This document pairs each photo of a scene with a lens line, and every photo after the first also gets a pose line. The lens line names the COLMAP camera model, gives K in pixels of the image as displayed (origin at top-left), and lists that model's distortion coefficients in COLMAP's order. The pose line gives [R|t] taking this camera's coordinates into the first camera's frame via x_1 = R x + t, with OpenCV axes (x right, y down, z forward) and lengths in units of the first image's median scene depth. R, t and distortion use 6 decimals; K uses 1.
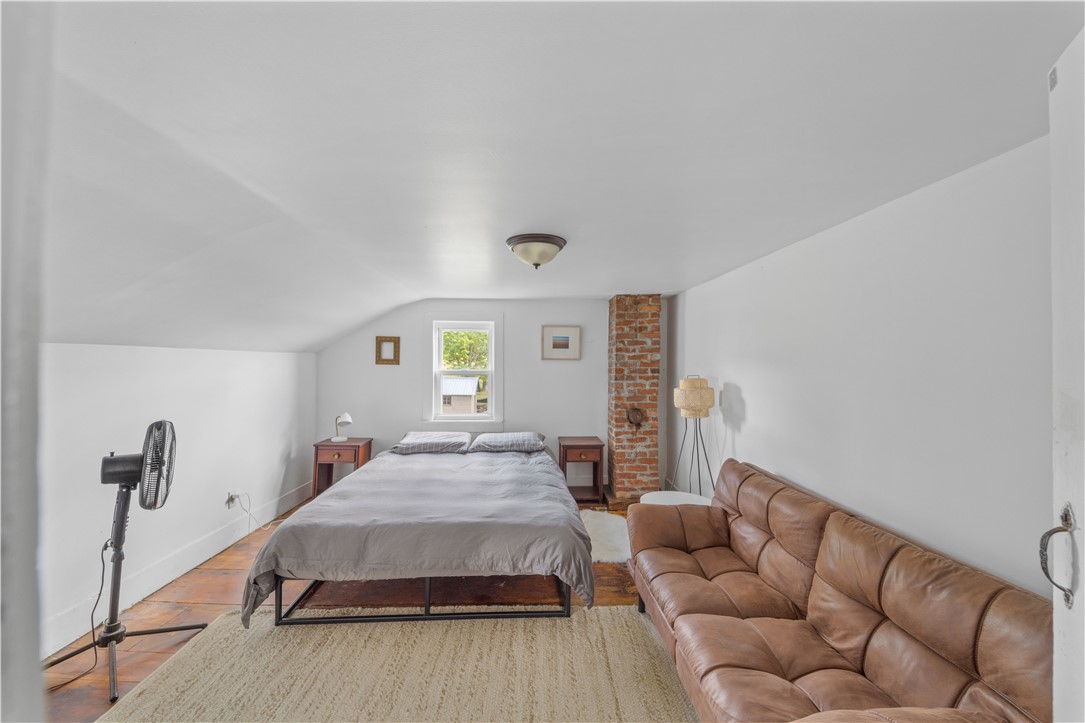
lens RADIAL K [[416.7, 0, 542.1], [0, 416.7, 359.5], [0, 0, 1]] dist [0.068219, -0.031568]
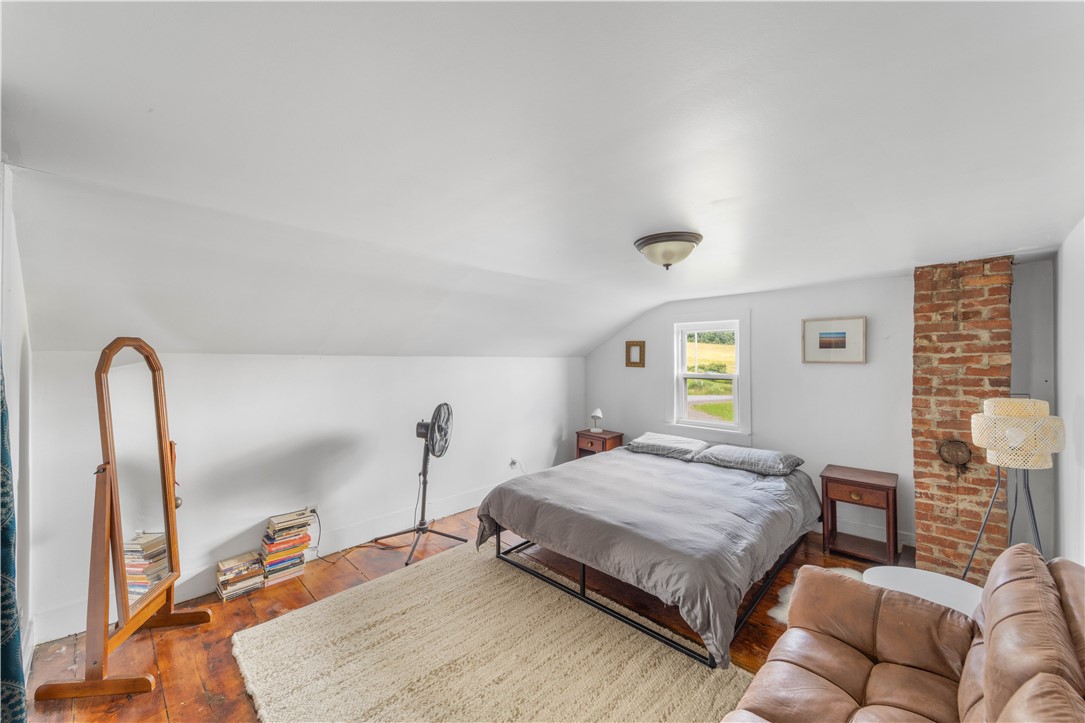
lens RADIAL K [[416.7, 0, 542.1], [0, 416.7, 359.5], [0, 0, 1]] dist [0.068219, -0.031568]
pose [[0.697918, -0.003042, -0.716171, 0.255788], [0.005397, 0.999985, 0.001012, -0.010799], [0.716157, -0.004572, 0.697924, 0.088251]]
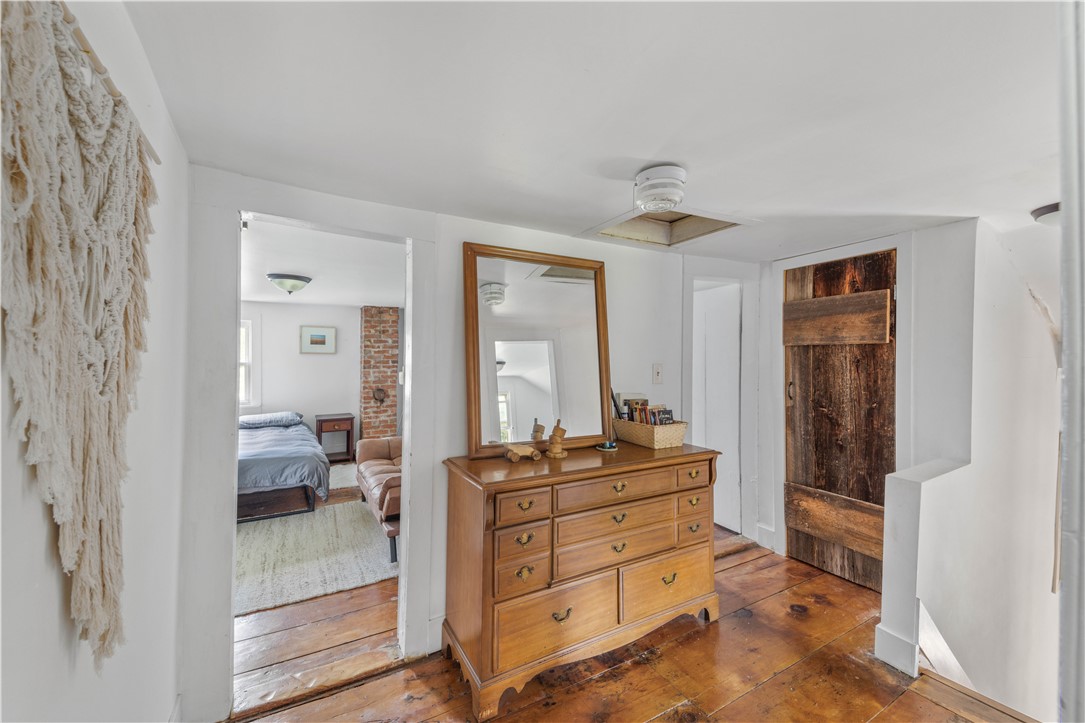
lens RADIAL K [[416.7, 0, 542.1], [0, 416.7, 359.5], [0, 0, 1]] dist [0.068219, -0.031568]
pose [[0.878258, -0.001146, 0.478186, 0.030026], [-0.002510, 0.999972, 0.007006, 0.008346], [-0.478181, -0.007353, 0.878231, -0.476584]]
